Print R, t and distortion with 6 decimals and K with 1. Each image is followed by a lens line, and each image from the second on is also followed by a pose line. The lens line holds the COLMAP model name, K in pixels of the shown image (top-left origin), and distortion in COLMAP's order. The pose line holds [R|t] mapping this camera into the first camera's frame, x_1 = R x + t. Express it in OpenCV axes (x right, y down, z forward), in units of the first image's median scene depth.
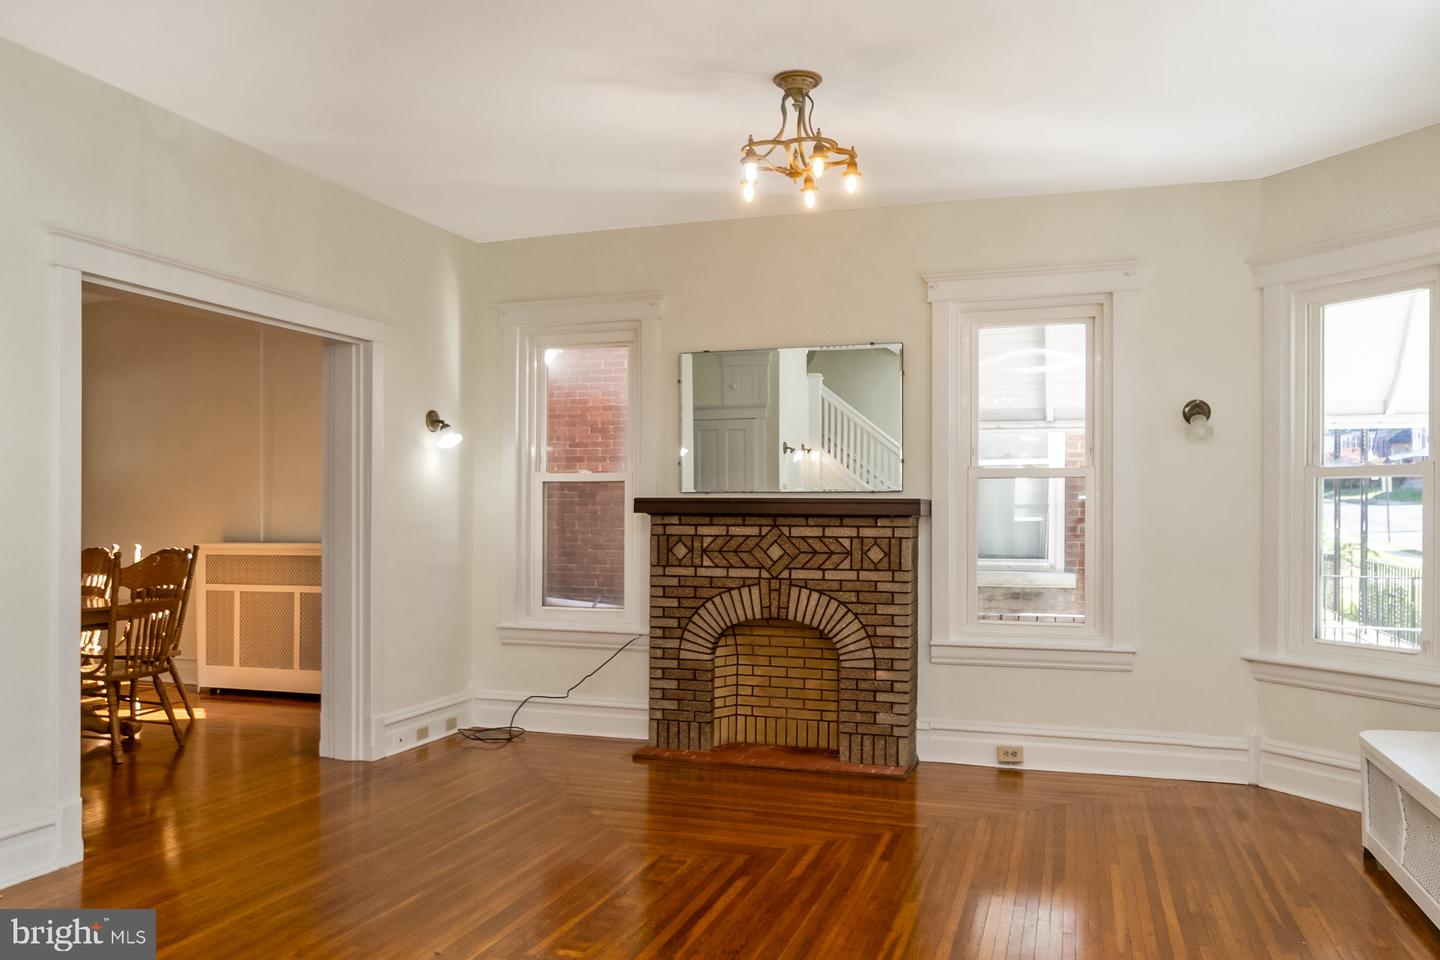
lens RADIAL K [[1050.1, 0, 720.0], [0, 1050.1, 480.0], [0, 0, 1]] dist [-0.000751, -0.000361]
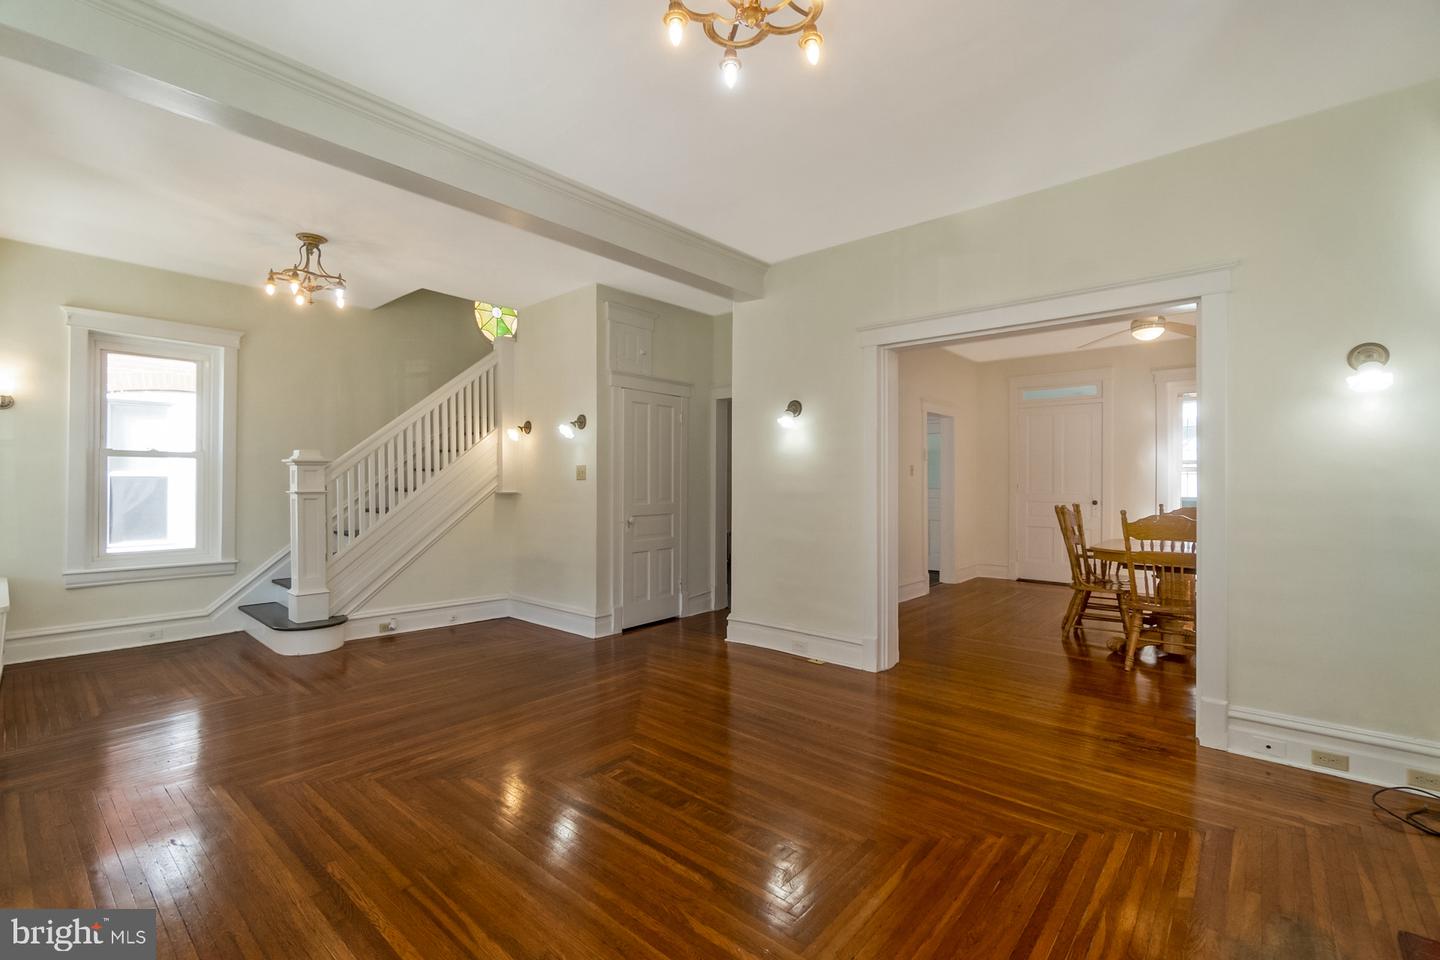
lens RADIAL K [[641.8, 0, 720.0], [0, 641.8, 480.0], [0, 0, 1]] dist [-0.002010, -0.000088]
pose [[-0.377307, -0.006129, -0.926068, 0.522004], [0.023920, 0.999580, -0.016362, 0.050657], [0.925779, -0.028324, -0.377002, 1.229375]]
